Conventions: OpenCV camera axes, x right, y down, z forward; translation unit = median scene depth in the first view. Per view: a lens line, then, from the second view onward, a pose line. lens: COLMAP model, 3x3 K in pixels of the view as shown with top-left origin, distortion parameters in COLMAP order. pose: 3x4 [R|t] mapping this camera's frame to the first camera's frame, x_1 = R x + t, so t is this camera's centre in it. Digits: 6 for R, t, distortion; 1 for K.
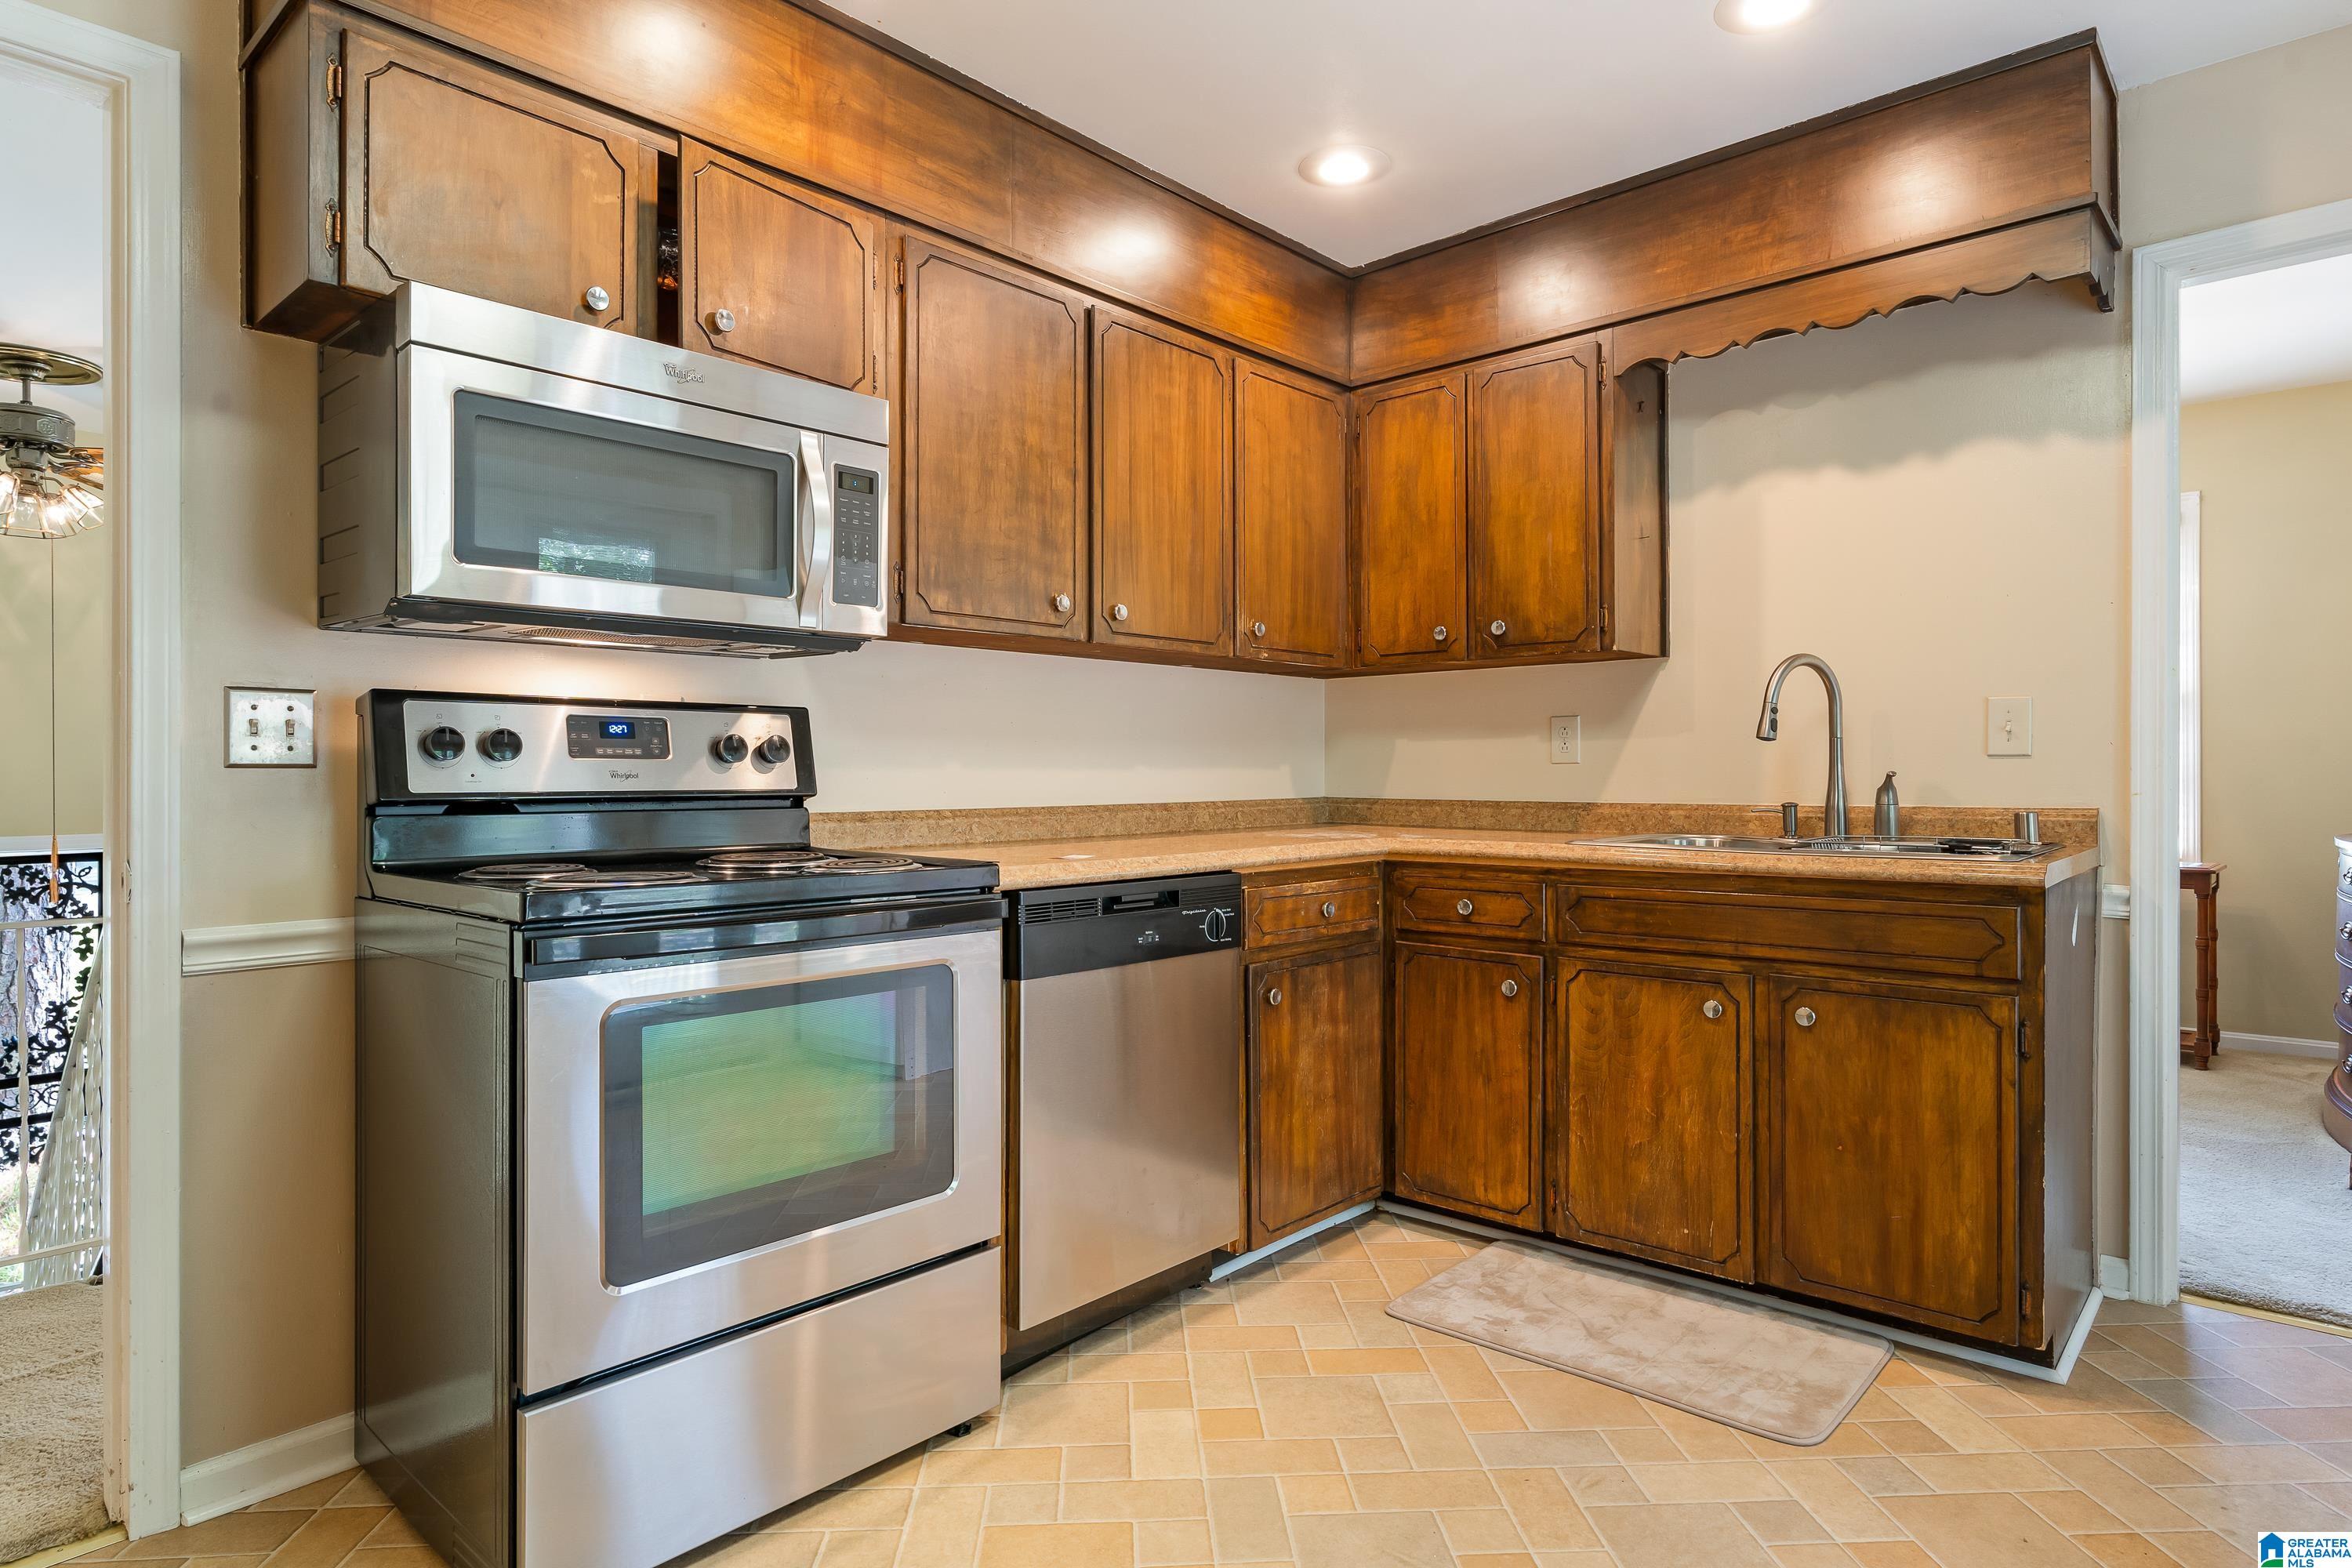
lens RADIAL K [[1293.3, 0, 1178.0], [0, 1293.3, 776.6], [0, 0, 1]] dist [-0.004771, 0.000380]
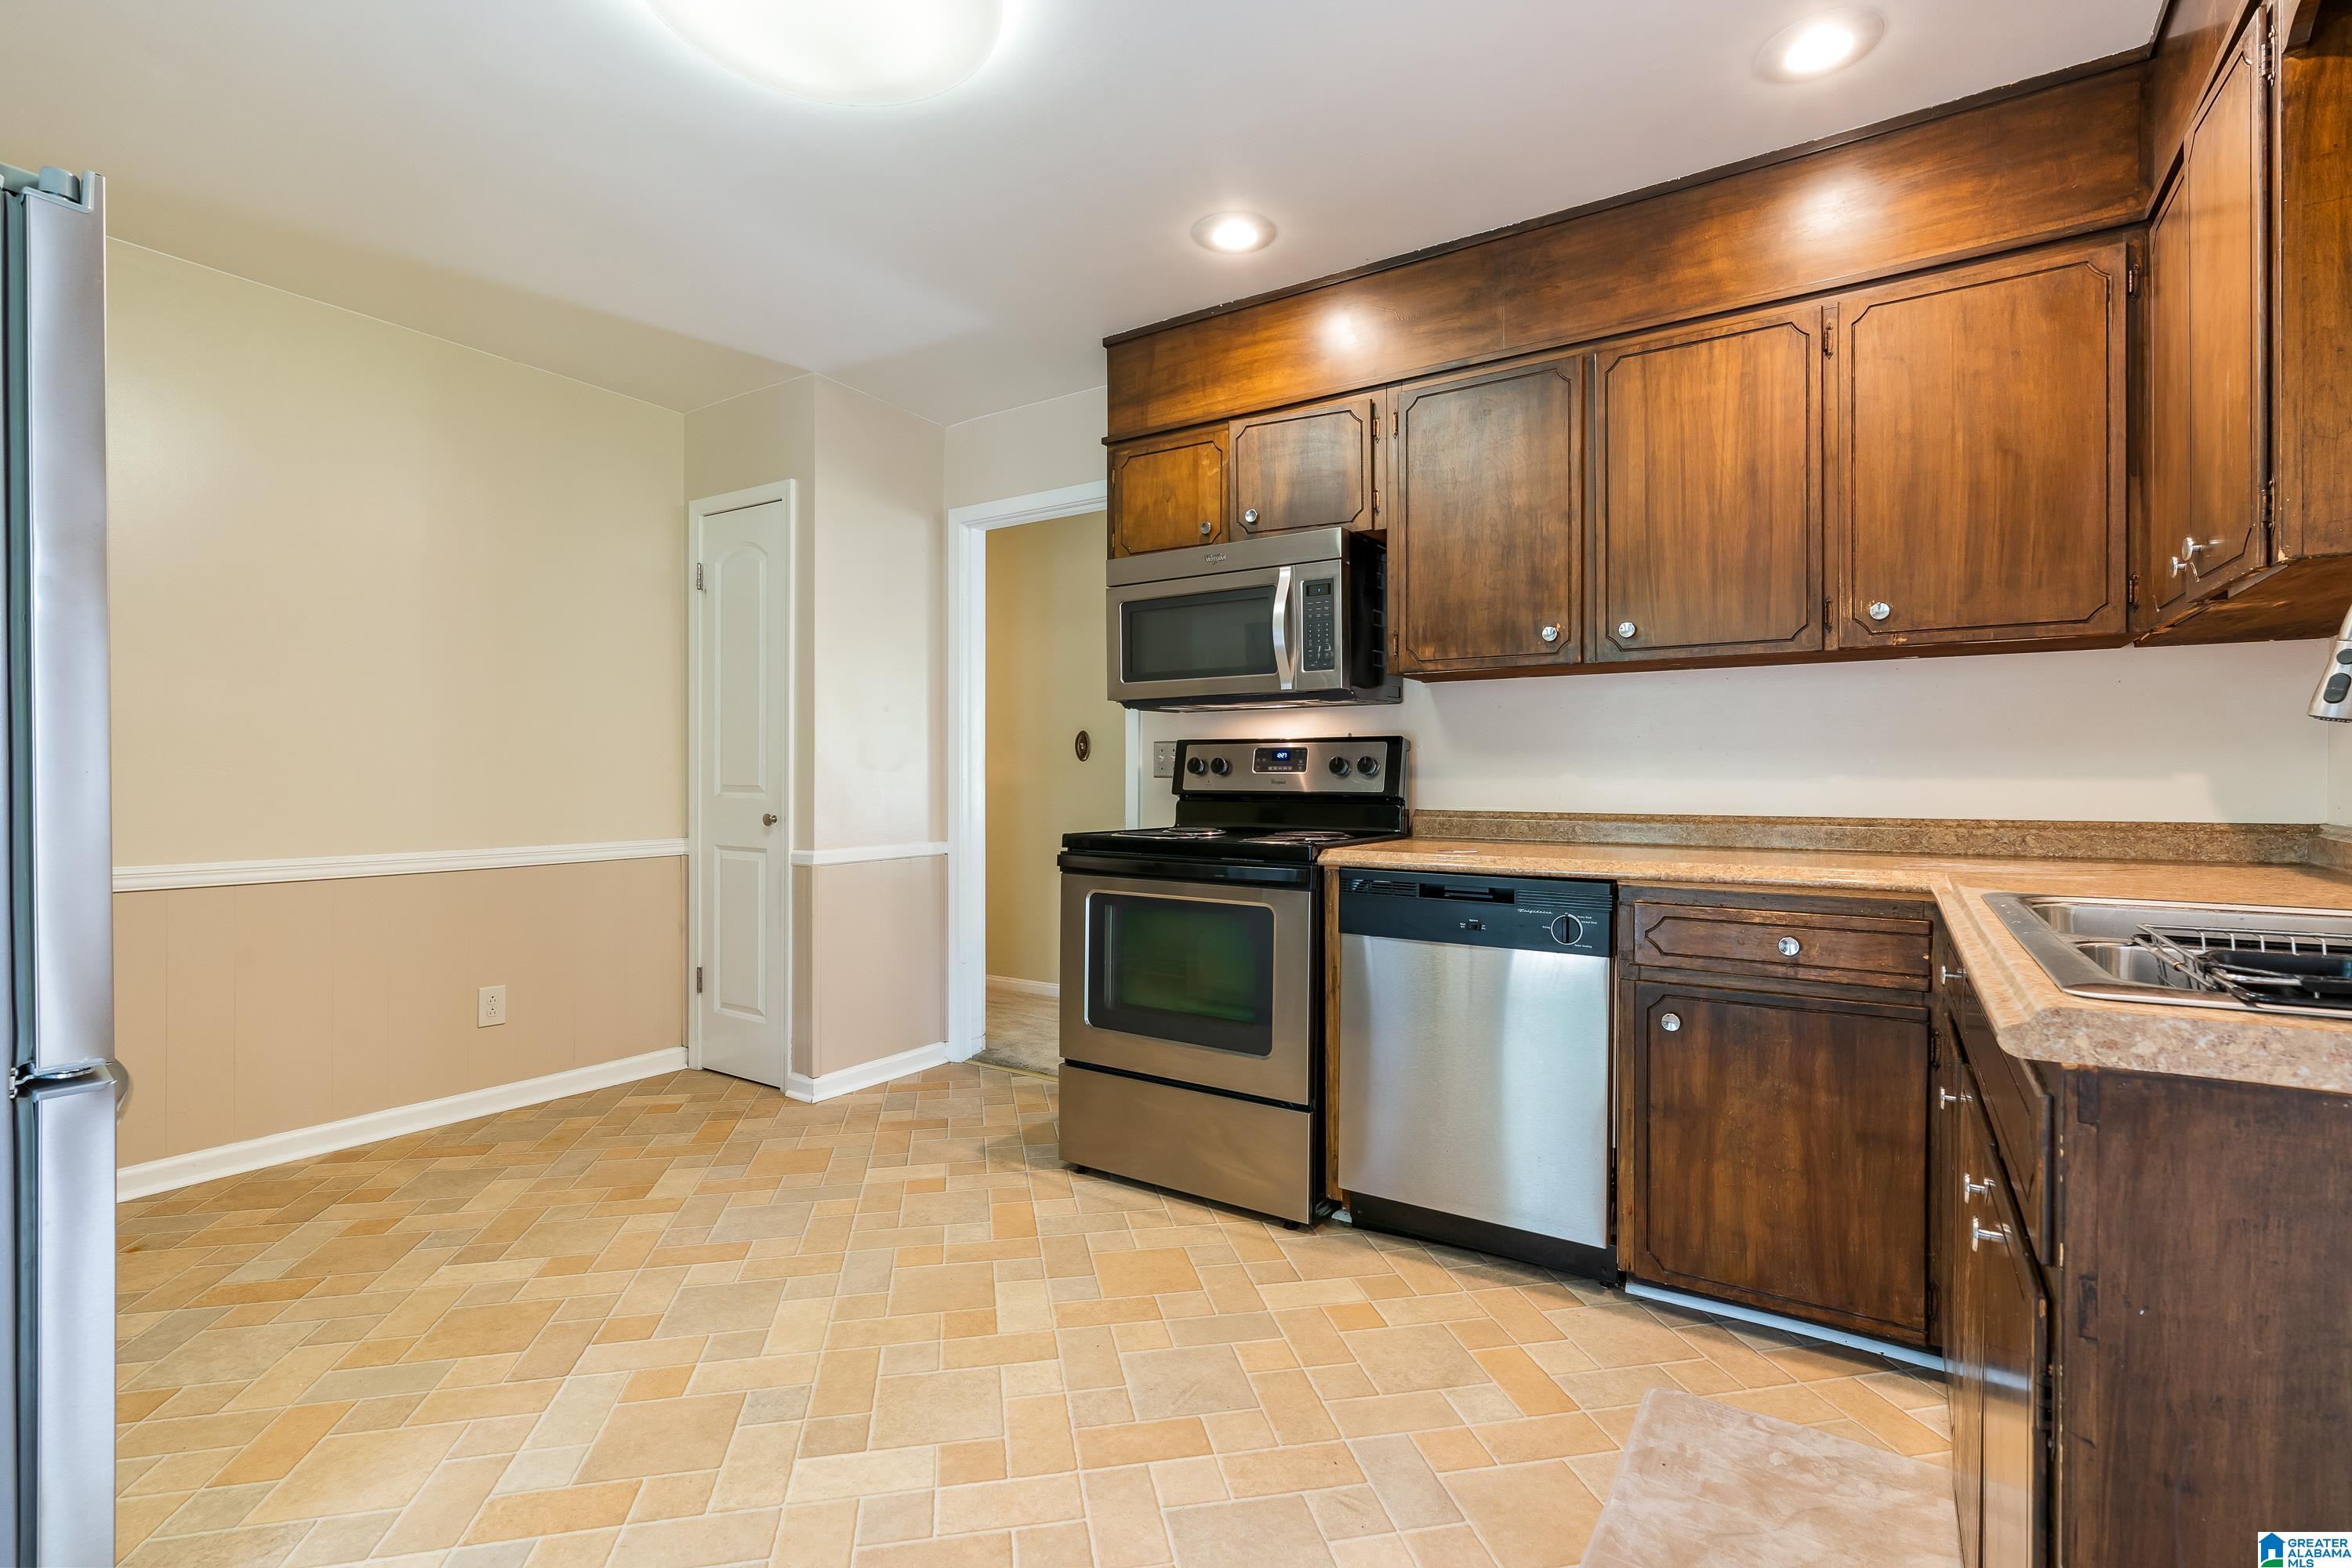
lens RADIAL K [[1072.5, 0, 1176.7], [0, 1072.5, 780.1], [0, 0, 1]] dist [-0.004460, -0.000488]
pose [[0.145839, 0.005861, -0.989291, 0.852896], [-0.002828, 0.999981, 0.005507, -0.009825], [0.989304, 0.001995, 0.145853, 0.575028]]
